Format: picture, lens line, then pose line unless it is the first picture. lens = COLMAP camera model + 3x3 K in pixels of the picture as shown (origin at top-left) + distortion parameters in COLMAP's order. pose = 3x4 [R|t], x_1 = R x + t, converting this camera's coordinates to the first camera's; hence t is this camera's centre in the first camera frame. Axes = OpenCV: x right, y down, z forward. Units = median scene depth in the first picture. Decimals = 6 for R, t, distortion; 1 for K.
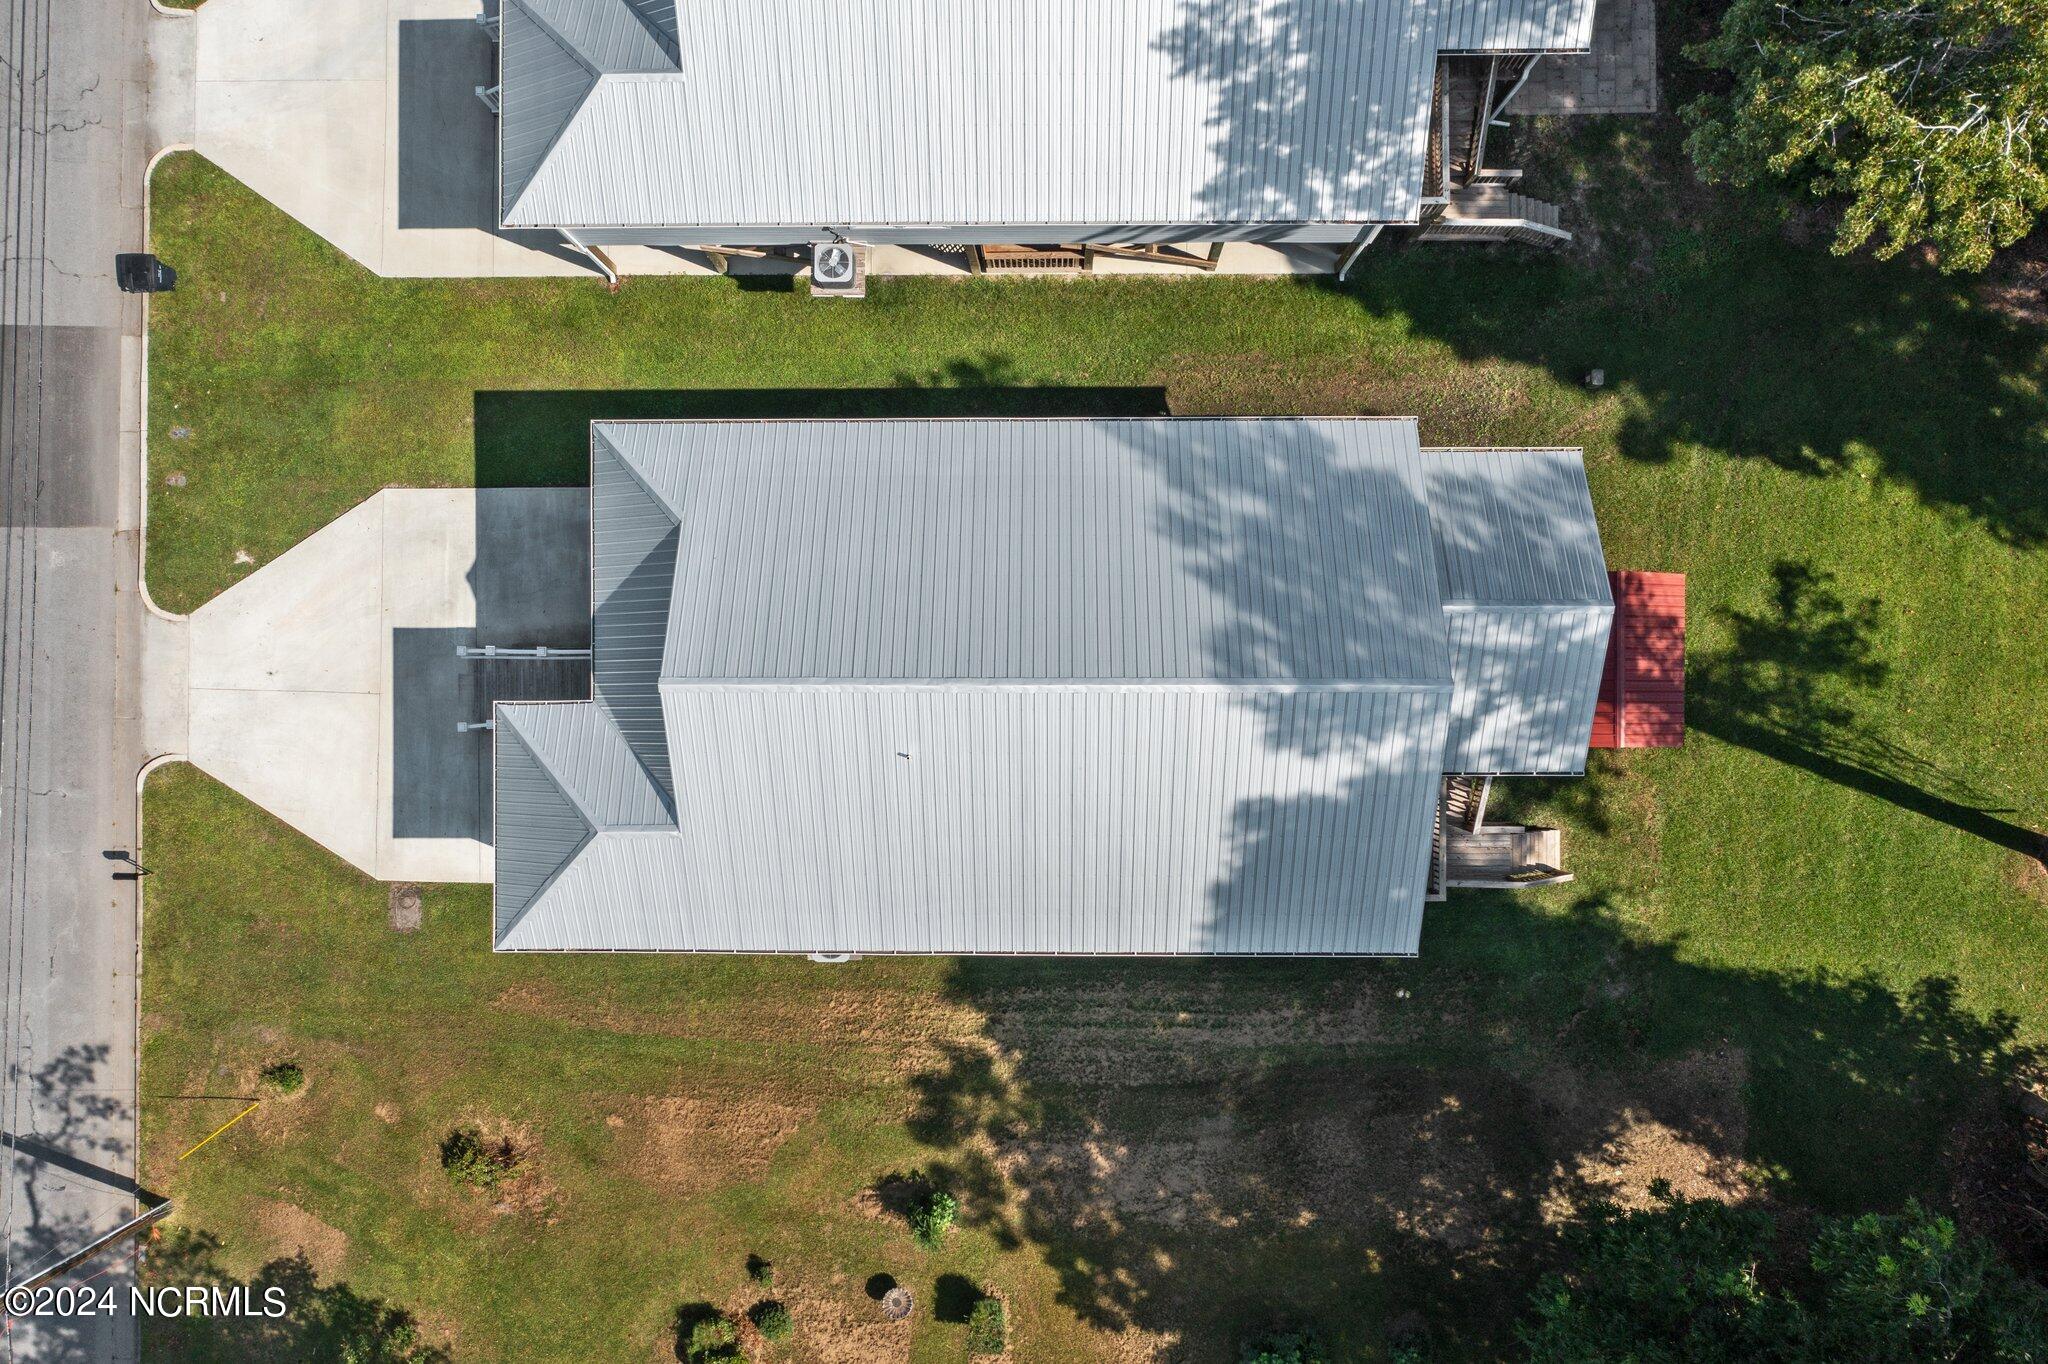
lens RADIAL K [[1634.8, 0, 982.4], [0, 1634.8, 725.0], [0, 0, 1]] dist [0.001699, -0.015424]
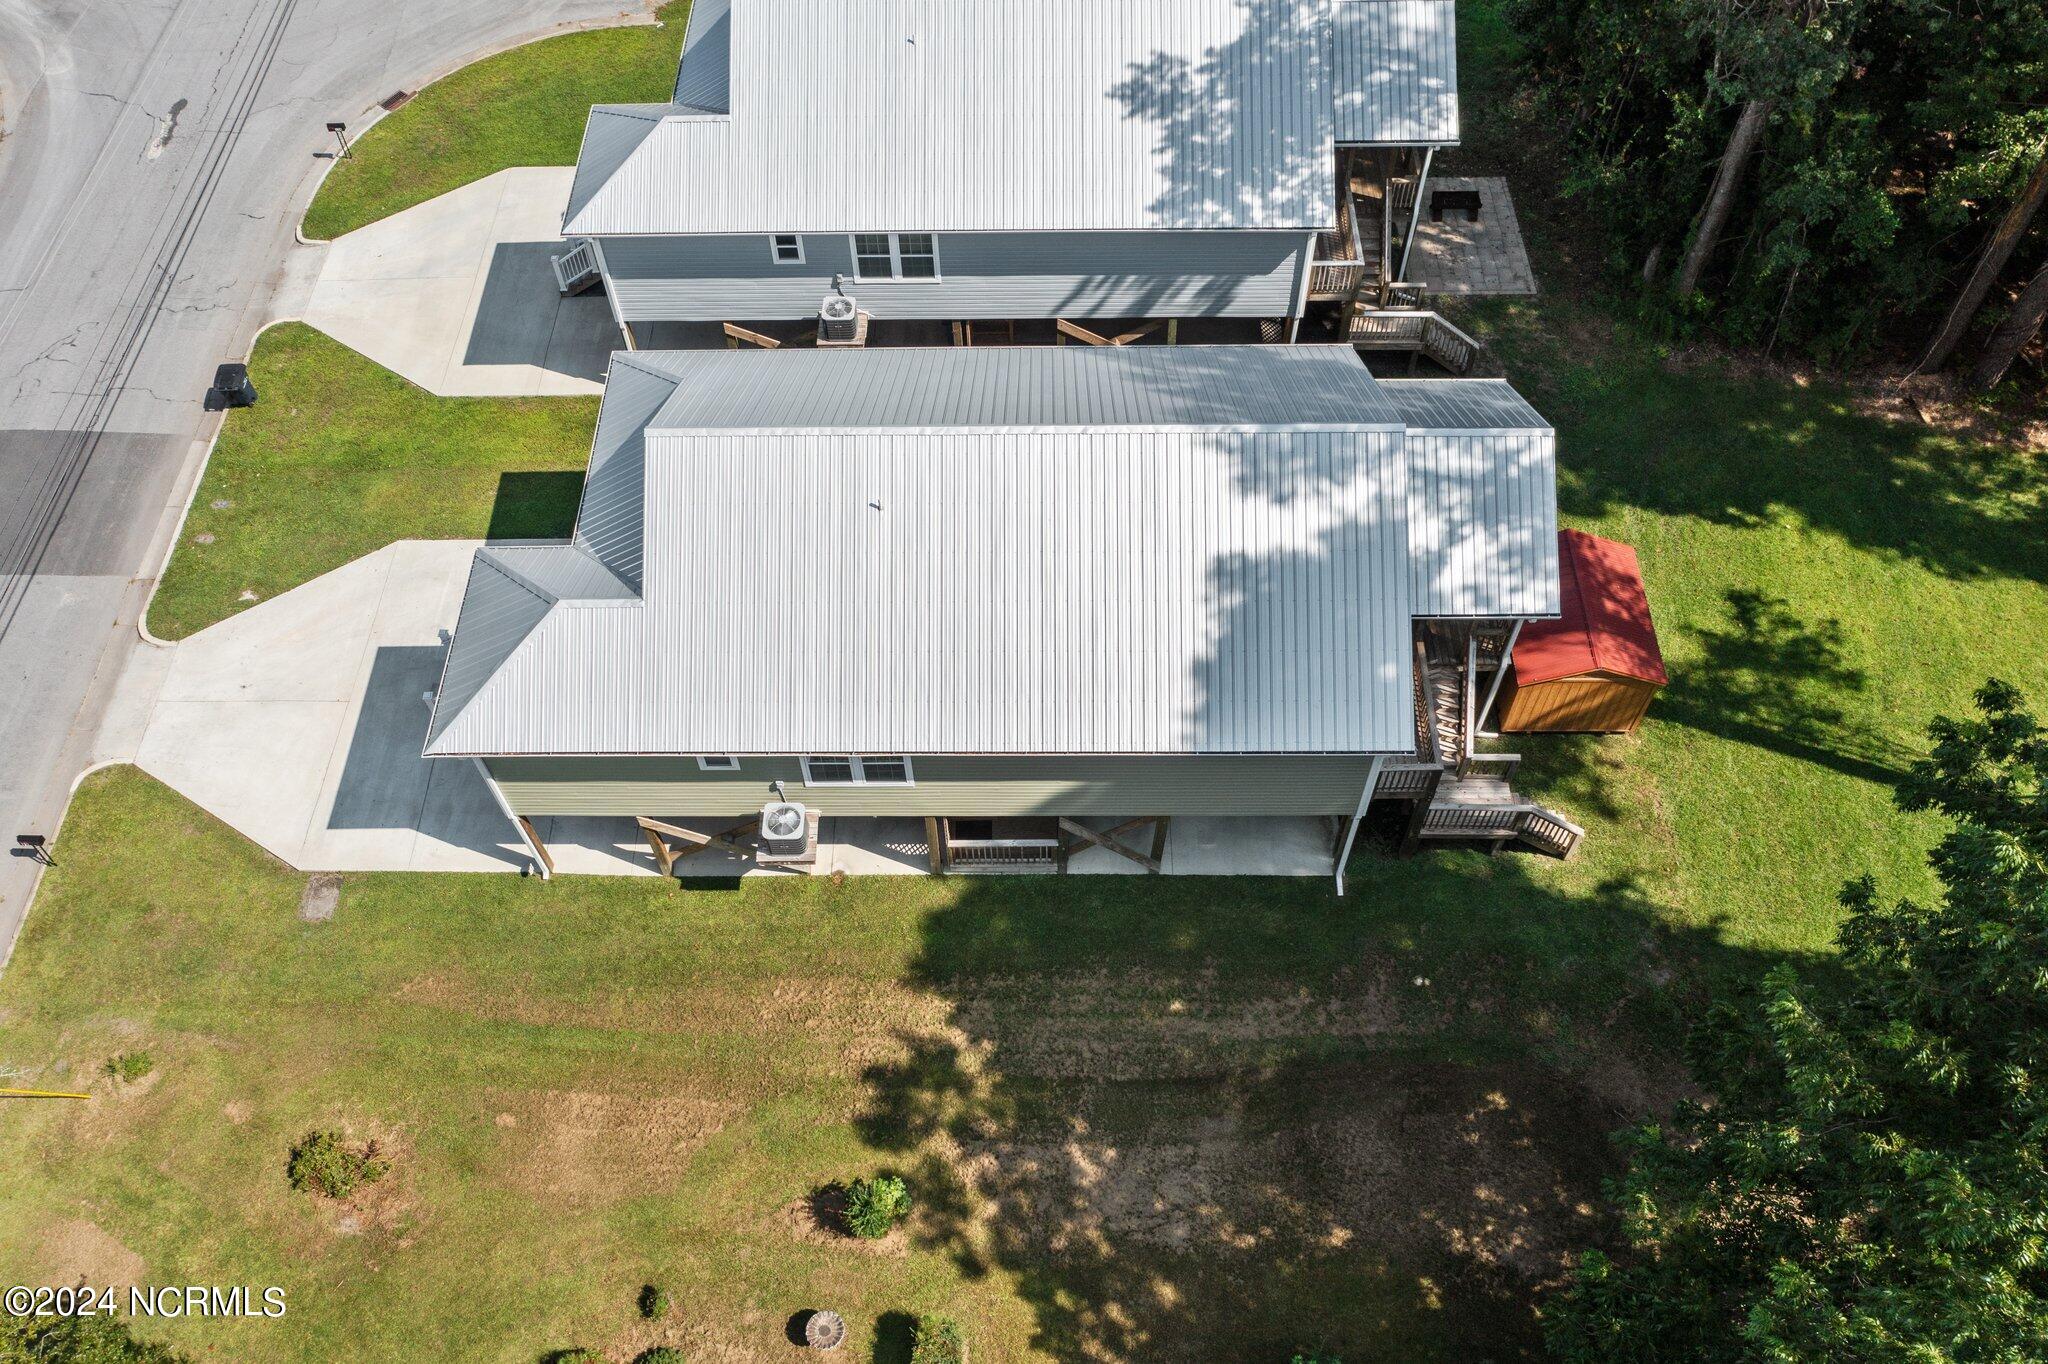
lens RADIAL K [[1651.3, 0, 985.8], [0, 1651.3, 696.1], [0, 0, 1]] dist [-0.000572, -0.010814]
pose [[0.999768, 0.021061, -0.004496, 0.021469], [-0.019860, 0.820952, -0.570651, 0.552627], [-0.008328, 0.570608, 0.821180, 0.179229]]
